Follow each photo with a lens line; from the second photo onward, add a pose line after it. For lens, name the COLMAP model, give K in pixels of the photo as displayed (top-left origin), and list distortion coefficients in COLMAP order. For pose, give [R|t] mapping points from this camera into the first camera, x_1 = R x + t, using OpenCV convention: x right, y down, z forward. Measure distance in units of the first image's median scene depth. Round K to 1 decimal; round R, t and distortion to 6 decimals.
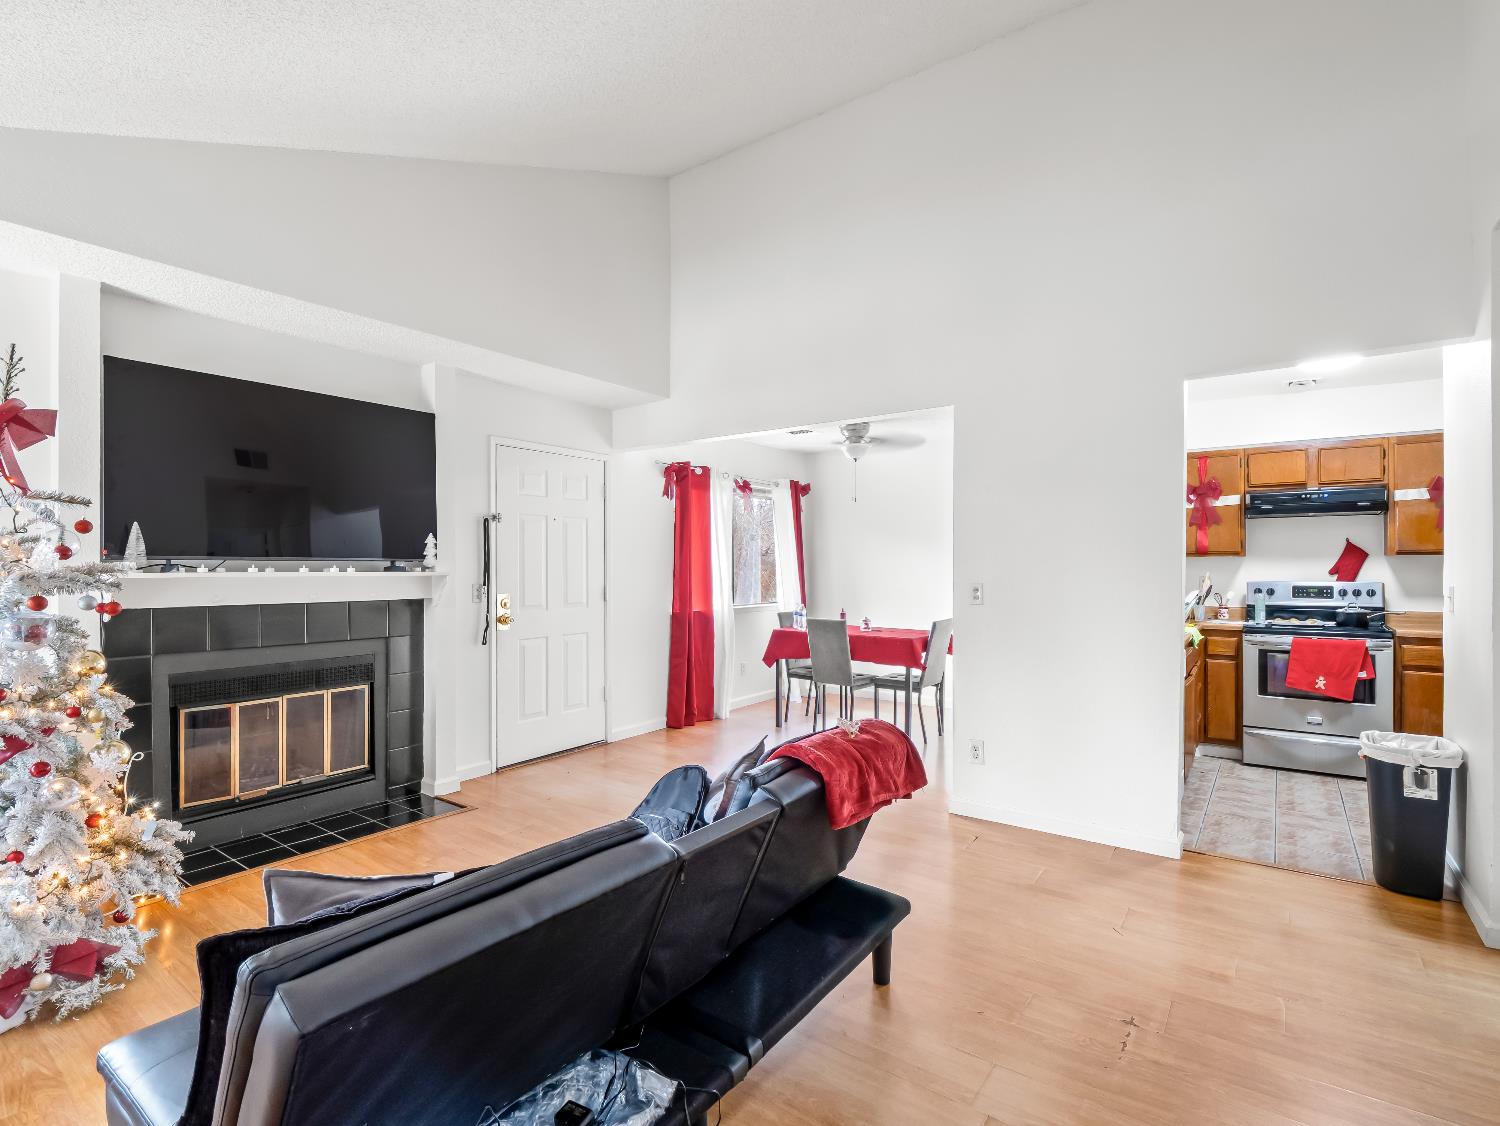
lens RADIAL K [[720.8, 0, 755.8], [0, 720.8, 567.8], [0, 0, 1]] dist [-0.017287, -0.000199]
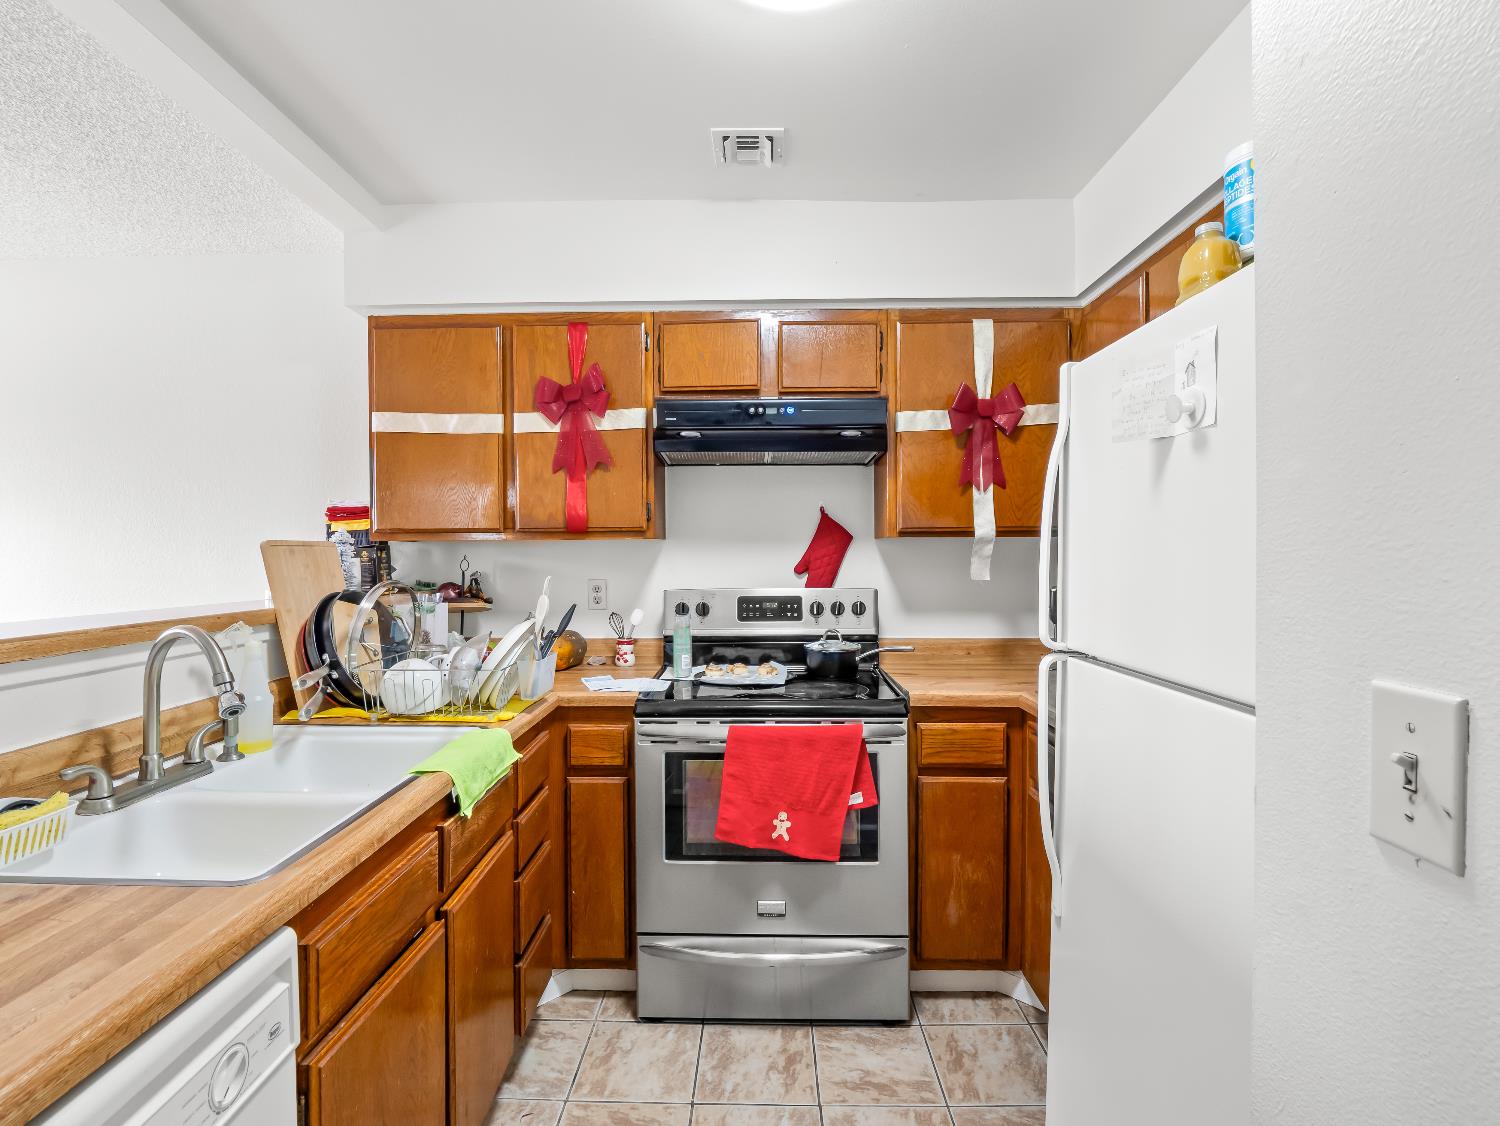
lens RADIAL K [[720.8, 0, 755.8], [0, 720.8, 567.8], [0, 0, 1]] dist [-0.017287, -0.000199]
pose [[0.810085, -0.007655, 0.586262, 0.483599], [0.001892, 0.999944, 0.010442, -0.001102], [-0.586309, -0.007349, 0.810054, 0.604476]]
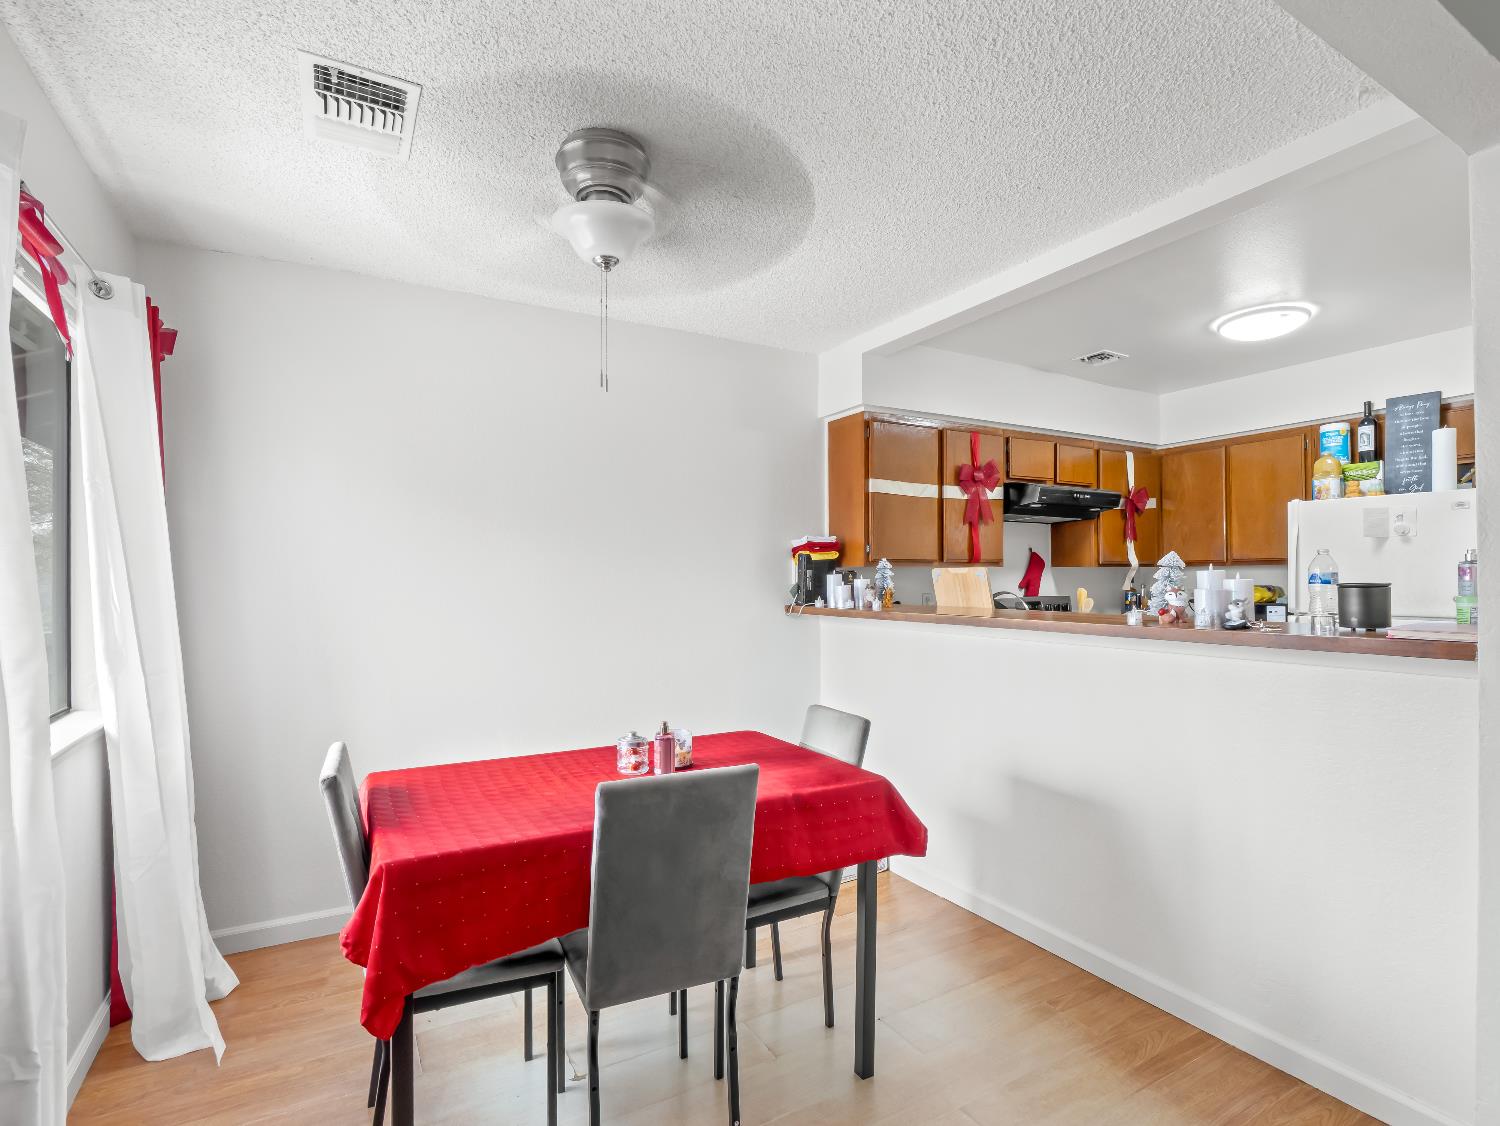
lens RADIAL K [[720.8, 0, 755.8], [0, 720.8, 567.8], [0, 0, 1]] dist [-0.017287, -0.000199]
pose [[0.439960, 0.022648, 0.897732, -0.161784], [0.005079, 0.999603, -0.027707, 0.007110], [-0.898003, 0.016750, 0.439671, 0.953180]]
